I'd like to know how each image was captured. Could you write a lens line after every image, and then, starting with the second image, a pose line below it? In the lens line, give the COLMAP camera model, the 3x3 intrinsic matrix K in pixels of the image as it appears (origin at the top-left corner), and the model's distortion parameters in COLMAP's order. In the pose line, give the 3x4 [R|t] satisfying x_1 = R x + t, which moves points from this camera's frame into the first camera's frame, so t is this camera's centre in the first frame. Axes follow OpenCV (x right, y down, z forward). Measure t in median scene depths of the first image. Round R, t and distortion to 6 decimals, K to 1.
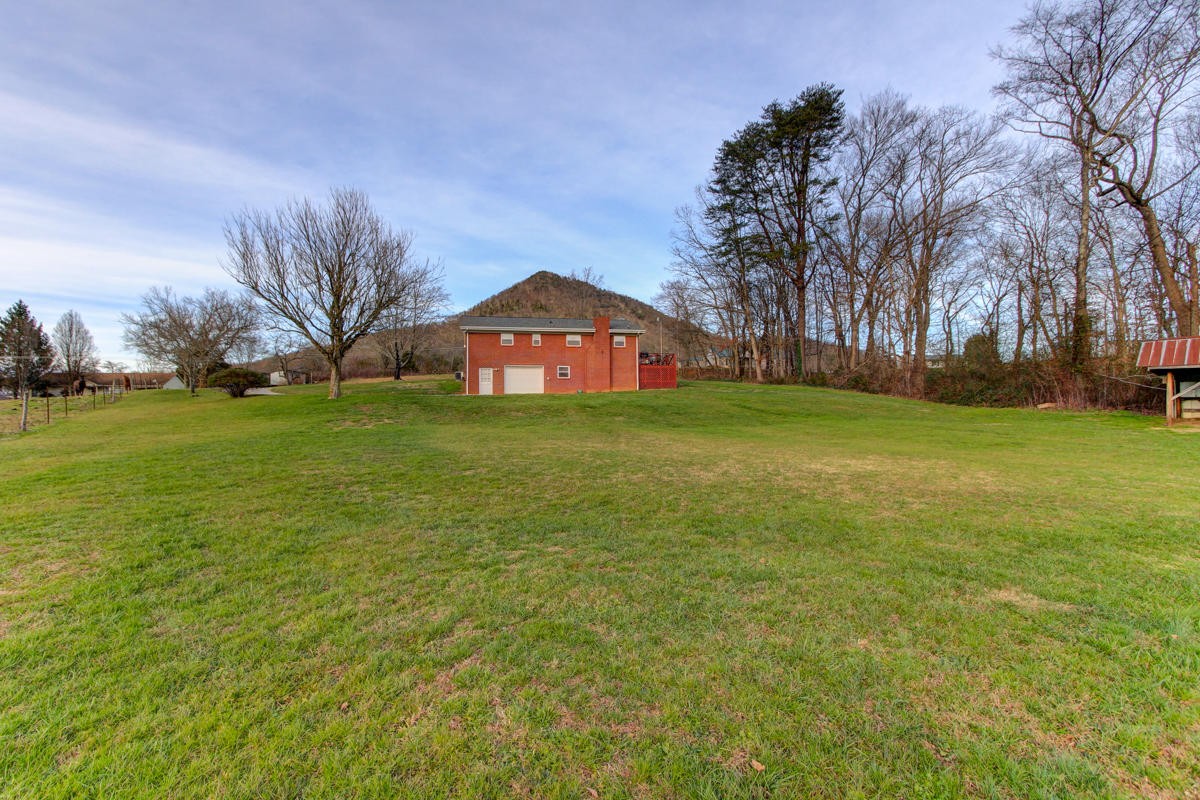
lens RADIAL K [[543.7, 0, 587.4], [0, 543.7, 398.6], [0, 0, 1]] dist [0.001538, 0.000284]
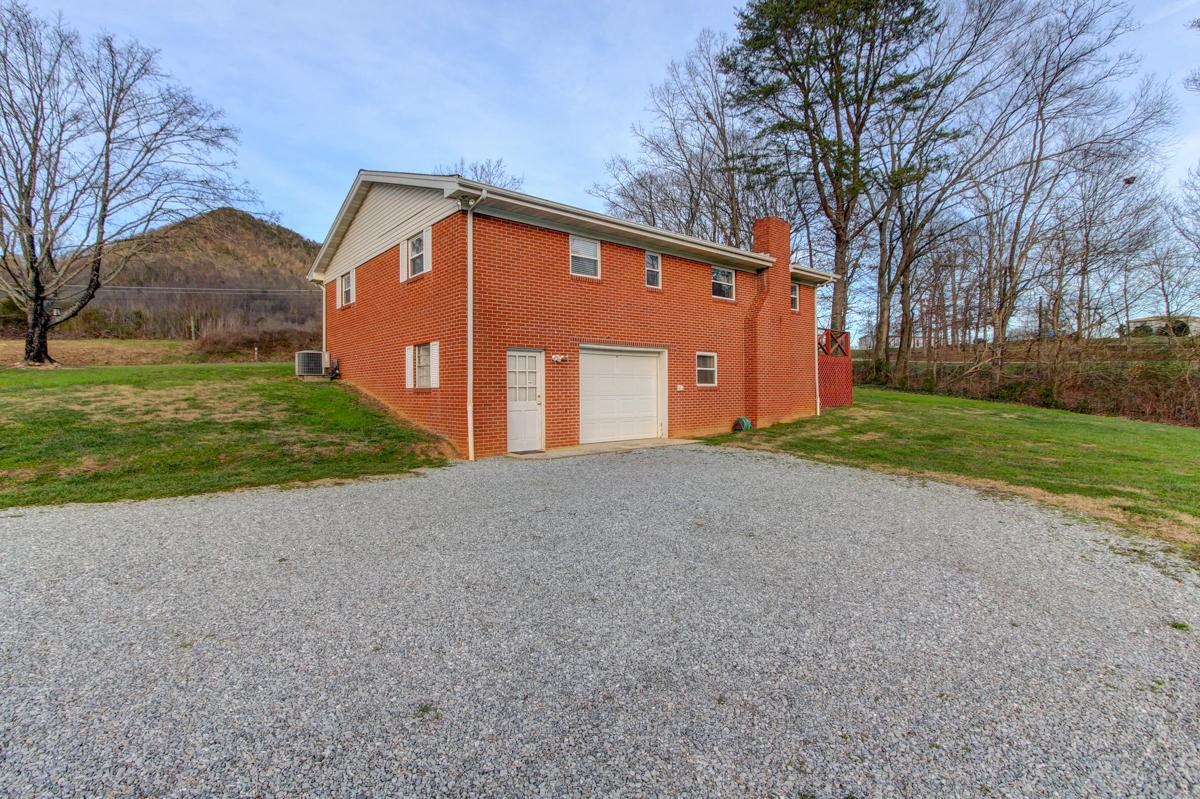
lens RADIAL K [[543.7, 0, 587.4], [0, 543.7, 398.1], [0, 0, 1]] dist [0.001538, 0.000284]
pose [[0.872302, -0.008742, 0.488889, -0.286619], [-0.016673, 0.998727, 0.047607, -0.045454], [-0.488682, -0.049679, 0.871046, 0.724768]]
